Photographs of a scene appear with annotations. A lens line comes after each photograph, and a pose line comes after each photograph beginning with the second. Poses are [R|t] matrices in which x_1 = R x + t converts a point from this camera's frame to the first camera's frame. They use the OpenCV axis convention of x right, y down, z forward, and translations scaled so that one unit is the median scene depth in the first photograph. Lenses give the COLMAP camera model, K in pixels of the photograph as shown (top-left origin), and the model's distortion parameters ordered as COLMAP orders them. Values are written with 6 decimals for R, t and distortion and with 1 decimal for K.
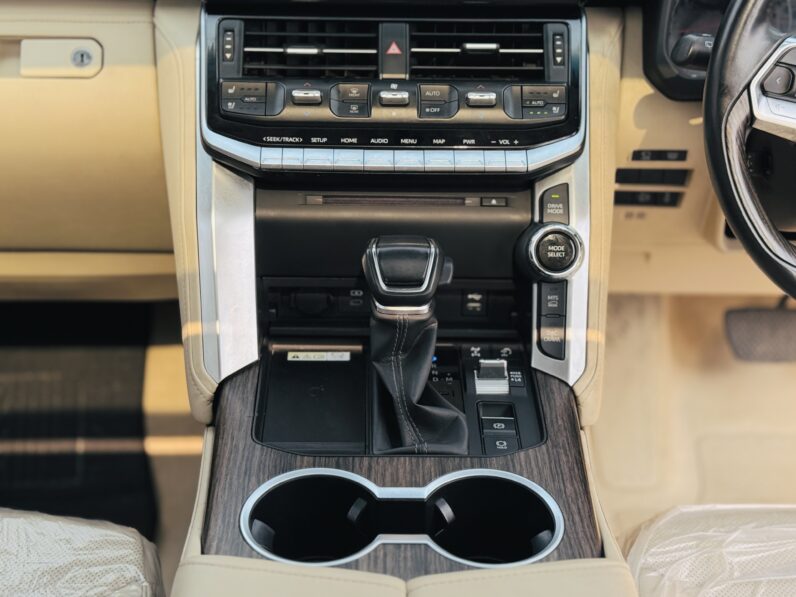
lens RADIAL K [[1298.3, 0, 386.7], [0, 1298.3, 310.8], [0, 0, 1]] dist [0.132871, 0.000000]
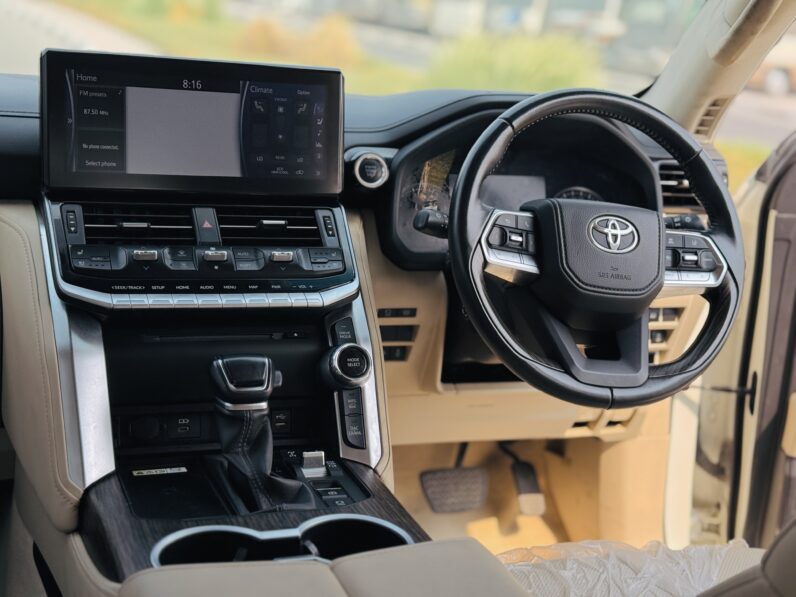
lens RADIAL K [[1119.0, 0, 403.3], [0, 1119.0, 296.0], [0, 0, 1]] dist [0.115931, 0.000000]
pose [[0.933229, -0.022236, 0.358594, -0.218446], [0.127901, 0.953260, -0.273747, 0.199822], [-0.335747, 0.301333, 0.892453, -0.034313]]
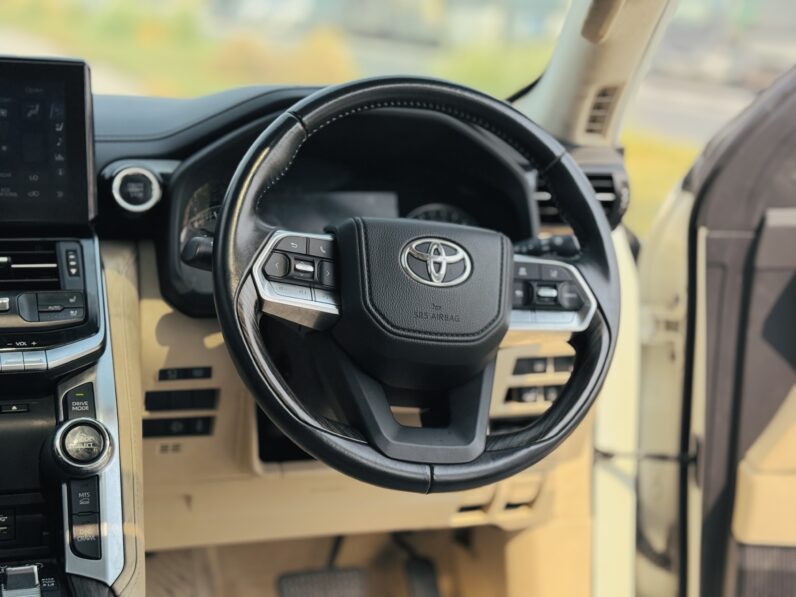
lens RADIAL K [[1298.3, 0, 401.1], [0, 1298.3, 295.7], [0, 0, 1]] dist [0.132871, 0.000000]
pose [[0.938490, -0.036985, 0.343321, 0.020352], [0.152460, 0.936471, -0.315876, 0.193298], [-0.309827, 0.348789, 0.884507, 0.021497]]
